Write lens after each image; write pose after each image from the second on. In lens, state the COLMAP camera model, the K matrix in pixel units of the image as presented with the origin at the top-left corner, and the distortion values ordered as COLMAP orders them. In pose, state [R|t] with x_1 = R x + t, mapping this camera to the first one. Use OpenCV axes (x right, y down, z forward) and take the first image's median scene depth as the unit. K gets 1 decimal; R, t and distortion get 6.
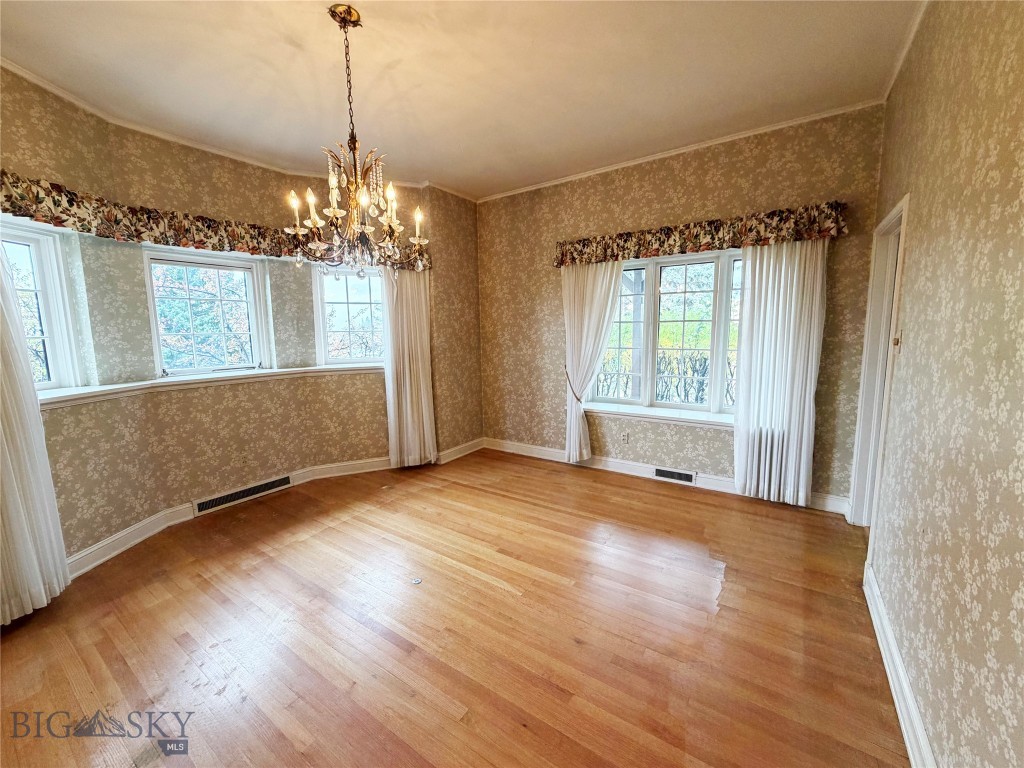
lens RADIAL K [[406.8, 0, 510.1], [0, 406.8, 384.2], [0, 0, 1]] dist [-0.001910, -0.000136]
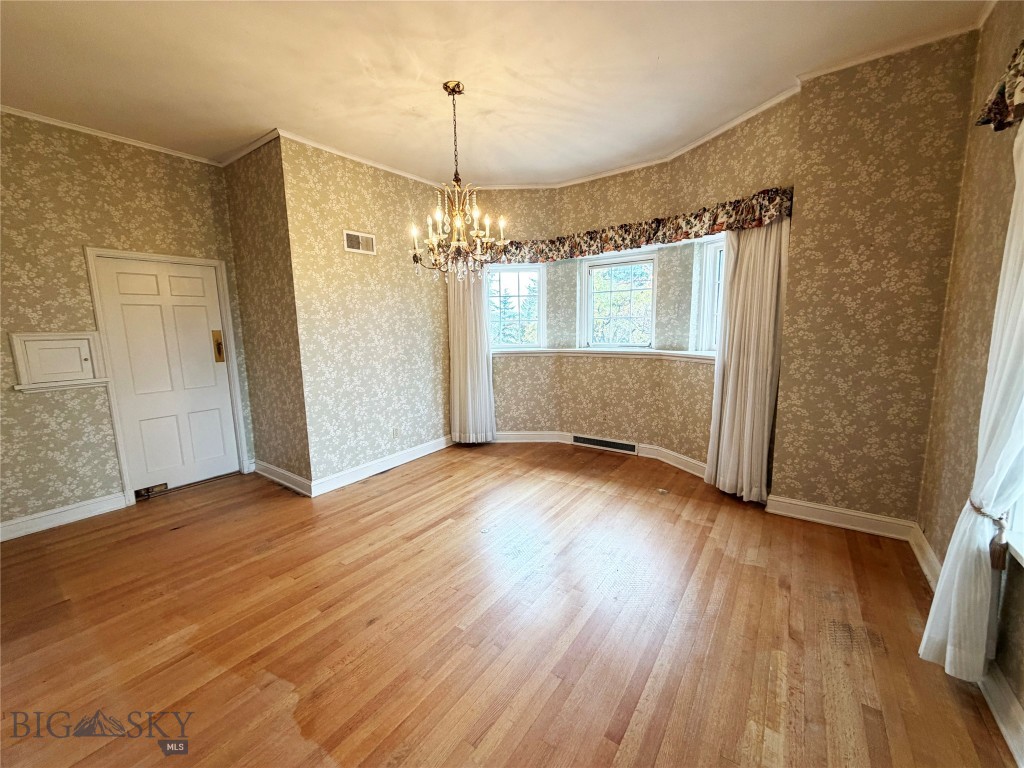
lens RADIAL K [[406.8, 0, 510.1], [0, 406.8, 384.2], [0, 0, 1]] dist [-0.001910, -0.000136]
pose [[-0.012388, 0.167412, -0.985809, 0.595052], [-0.107206, 0.979980, 0.167769, -0.099388], [0.994160, 0.107763, 0.005807, 0.696181]]
